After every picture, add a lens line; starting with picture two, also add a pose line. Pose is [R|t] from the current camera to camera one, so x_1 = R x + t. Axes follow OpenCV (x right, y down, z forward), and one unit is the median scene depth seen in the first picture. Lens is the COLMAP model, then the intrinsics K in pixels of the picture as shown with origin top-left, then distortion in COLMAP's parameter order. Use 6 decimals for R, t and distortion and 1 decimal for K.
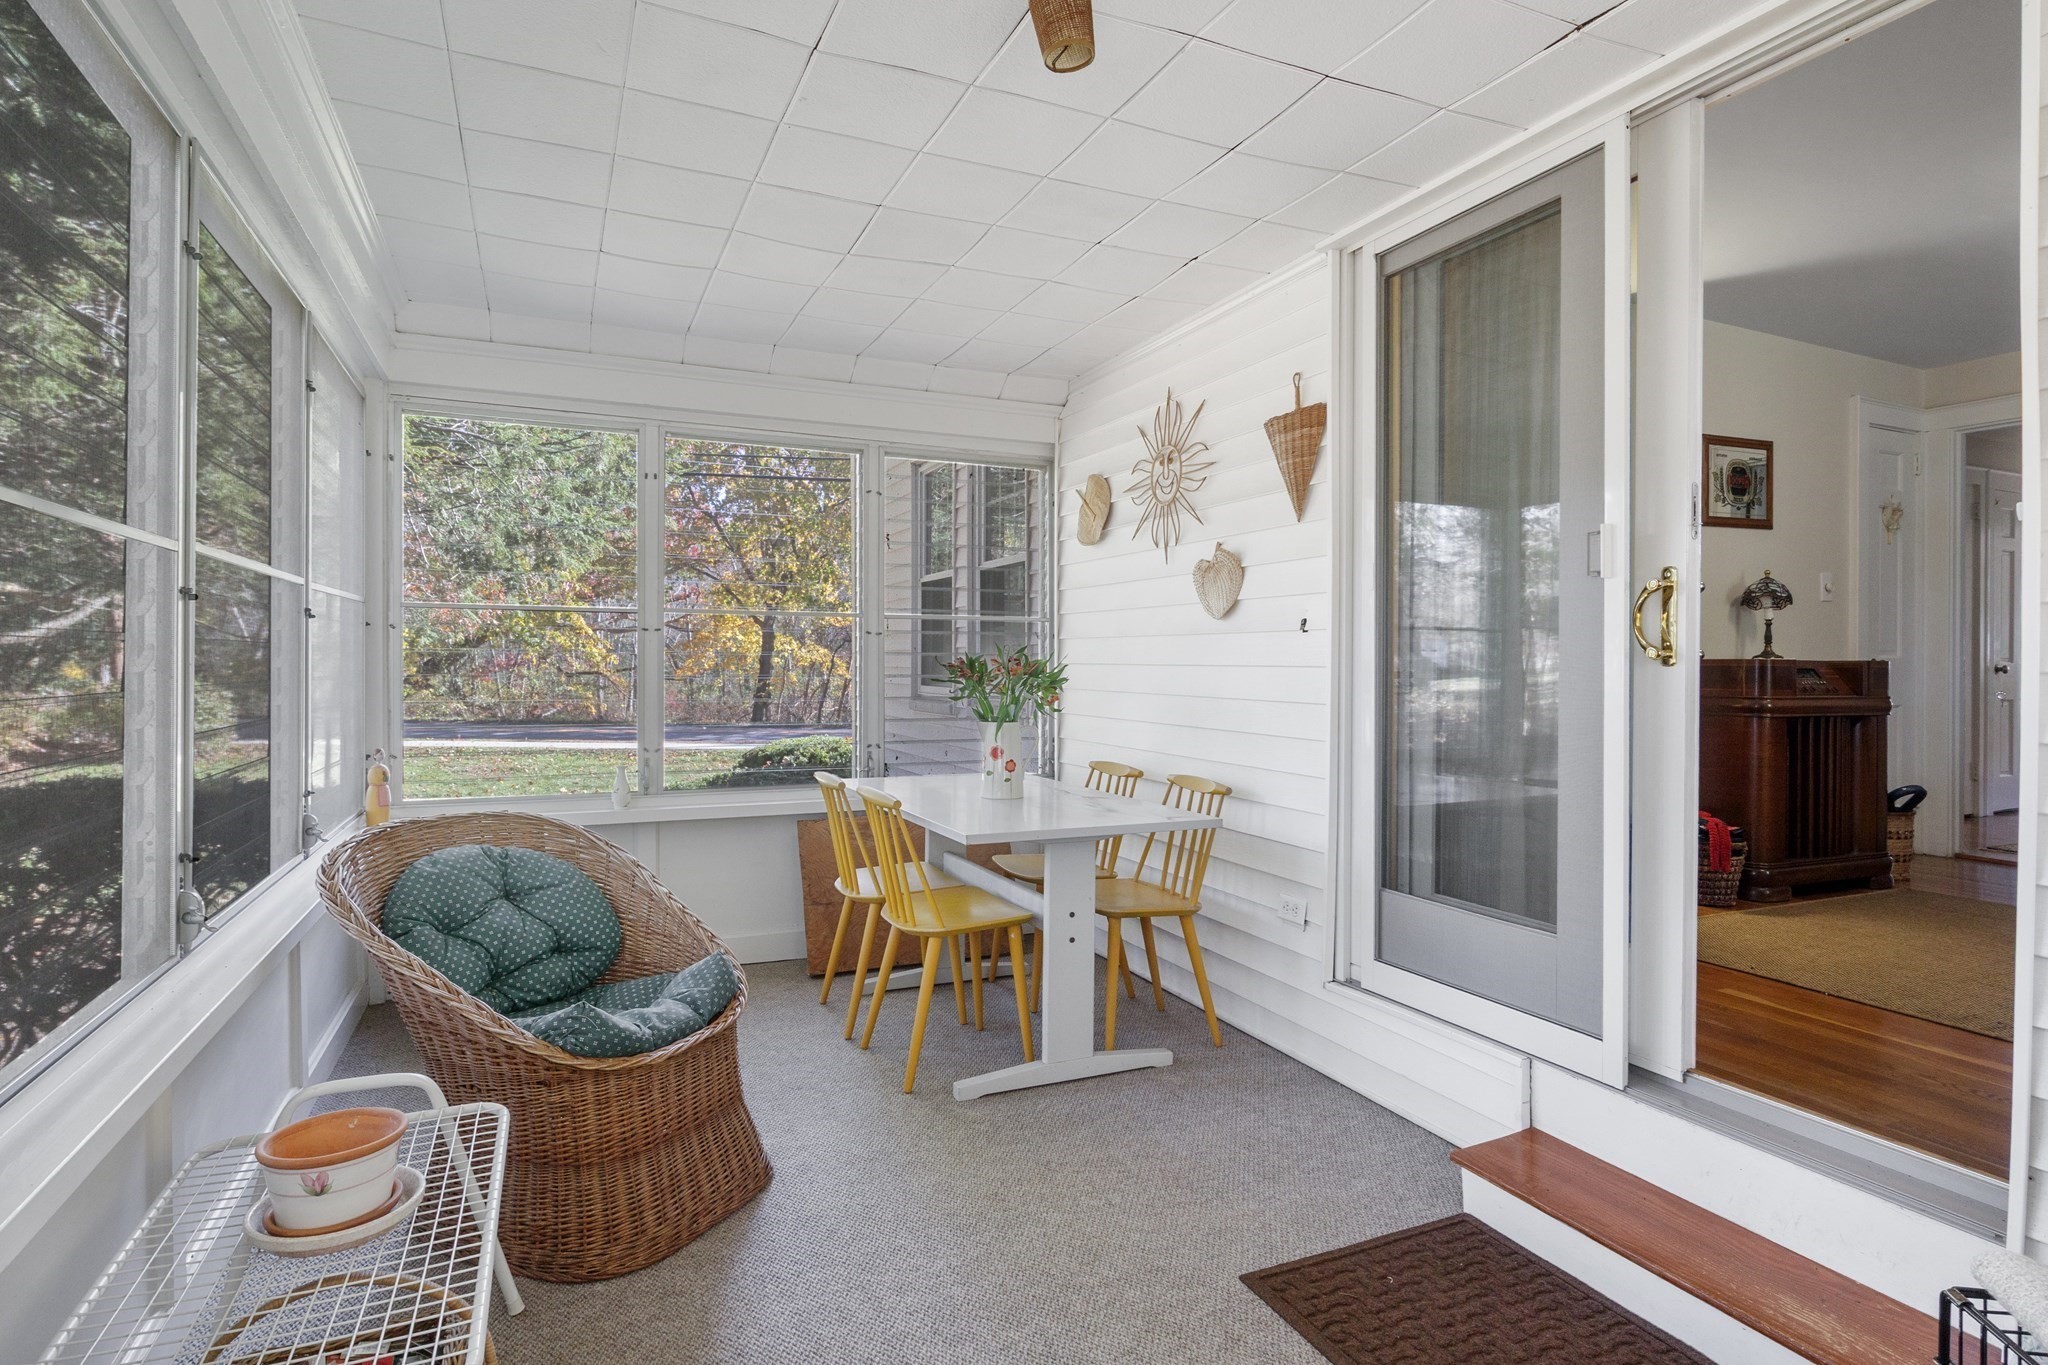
lens RADIAL K [[1028.2, 0, 986.6], [0, 1028.2, 704.7], [0, 0, 1]] dist [-0.013820, 0.000329]
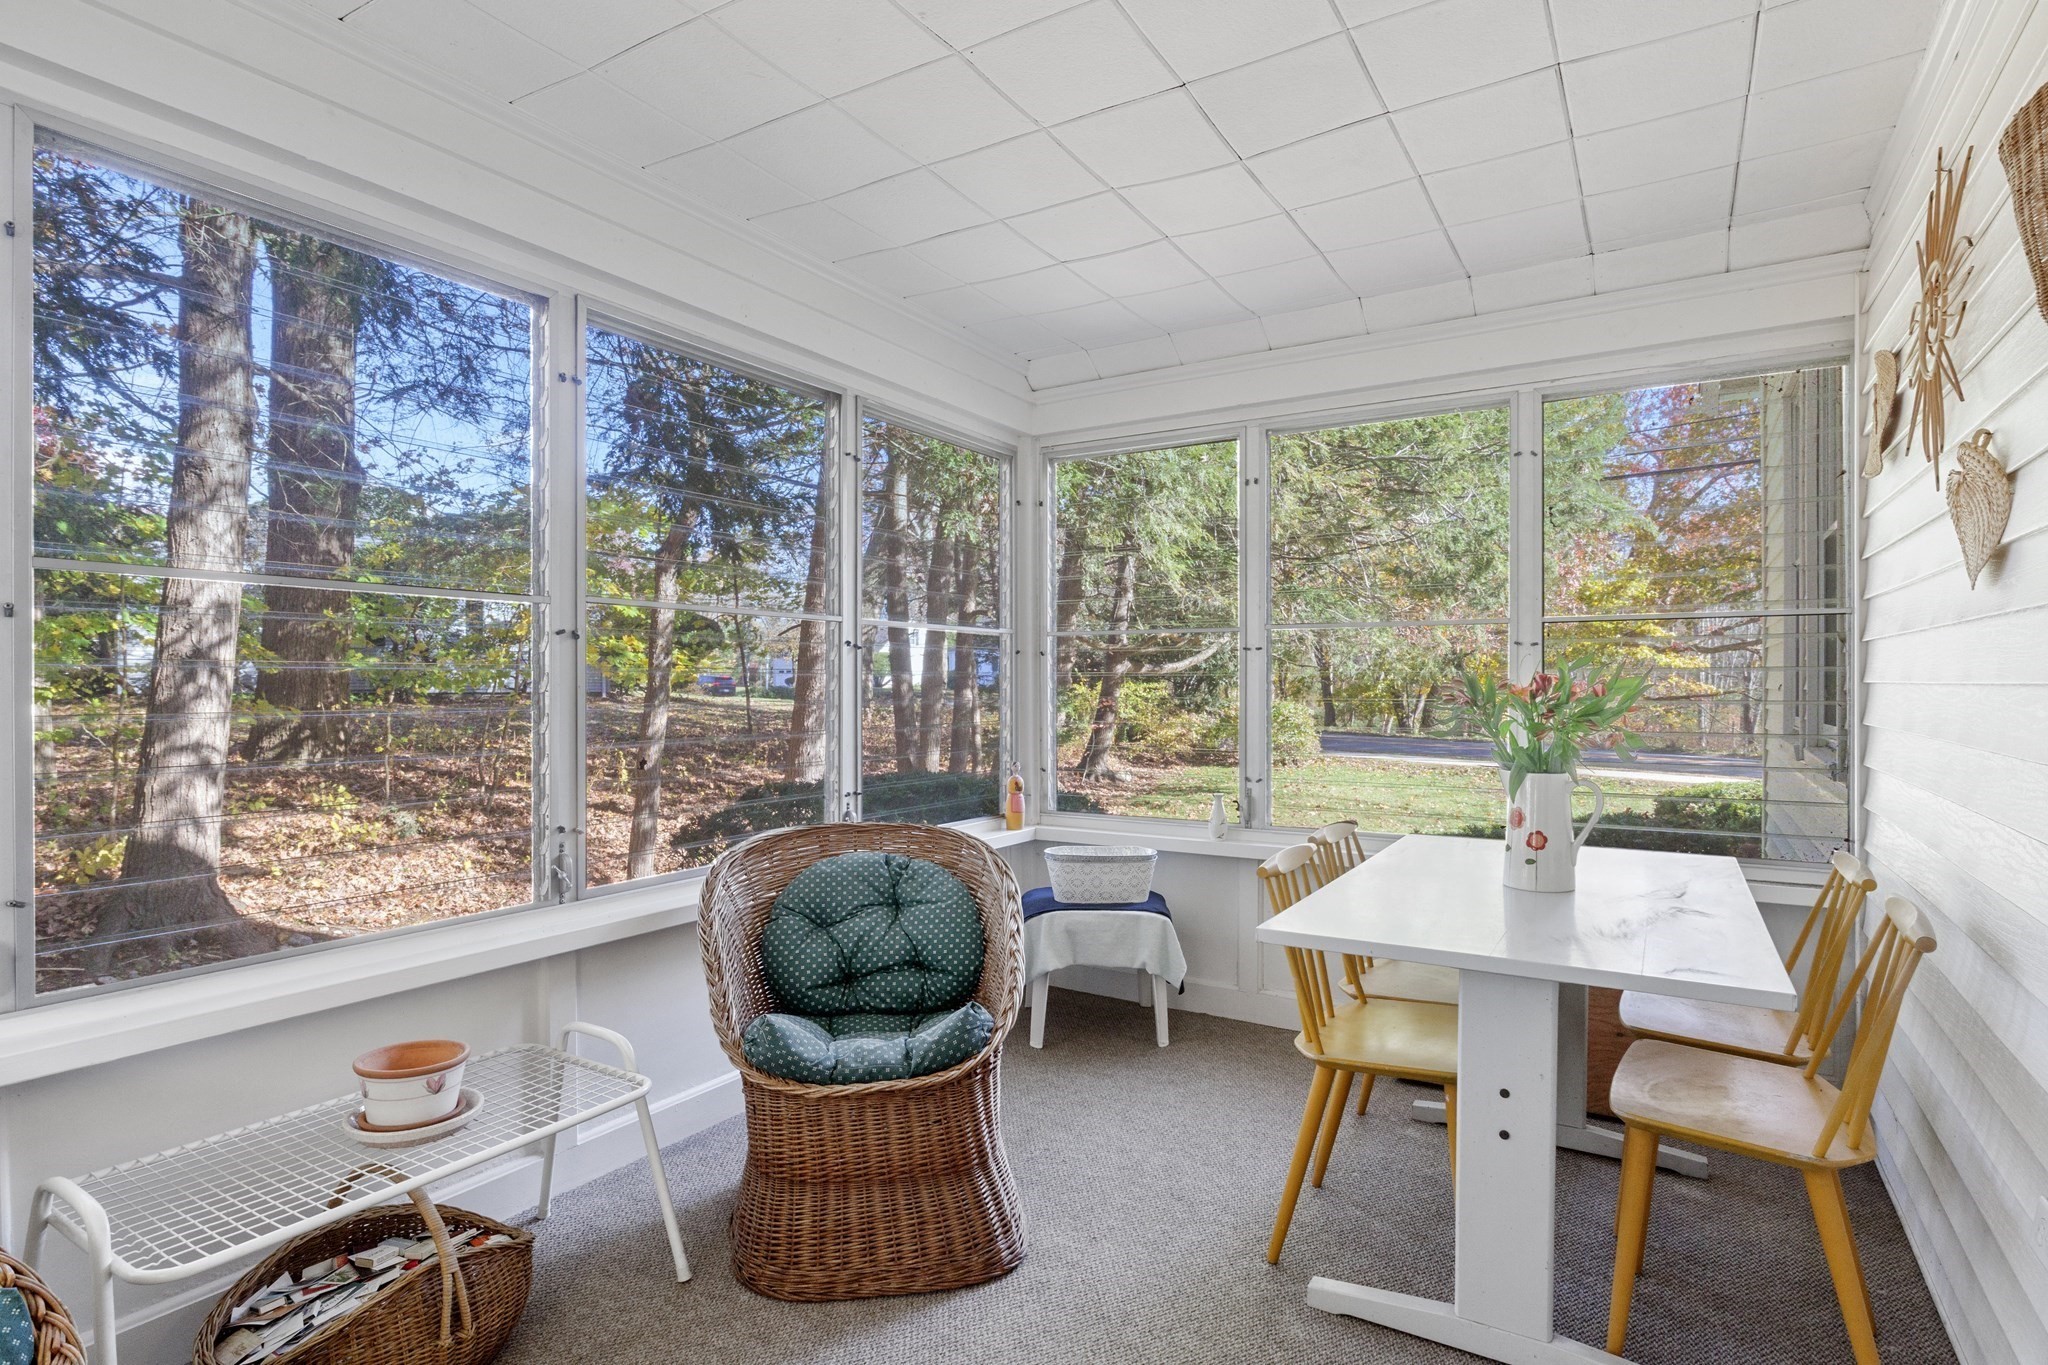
lens RADIAL K [[1028.2, 0, 986.6], [0, 1028.2, 704.7], [0, 0, 1]] dist [-0.013820, 0.000329]
pose [[0.593943, 0.006336, -0.804482, 0.442169], [-0.025890, 0.999602, -0.011242, -0.010420], [0.804090, 0.027506, 0.593870, 0.438011]]
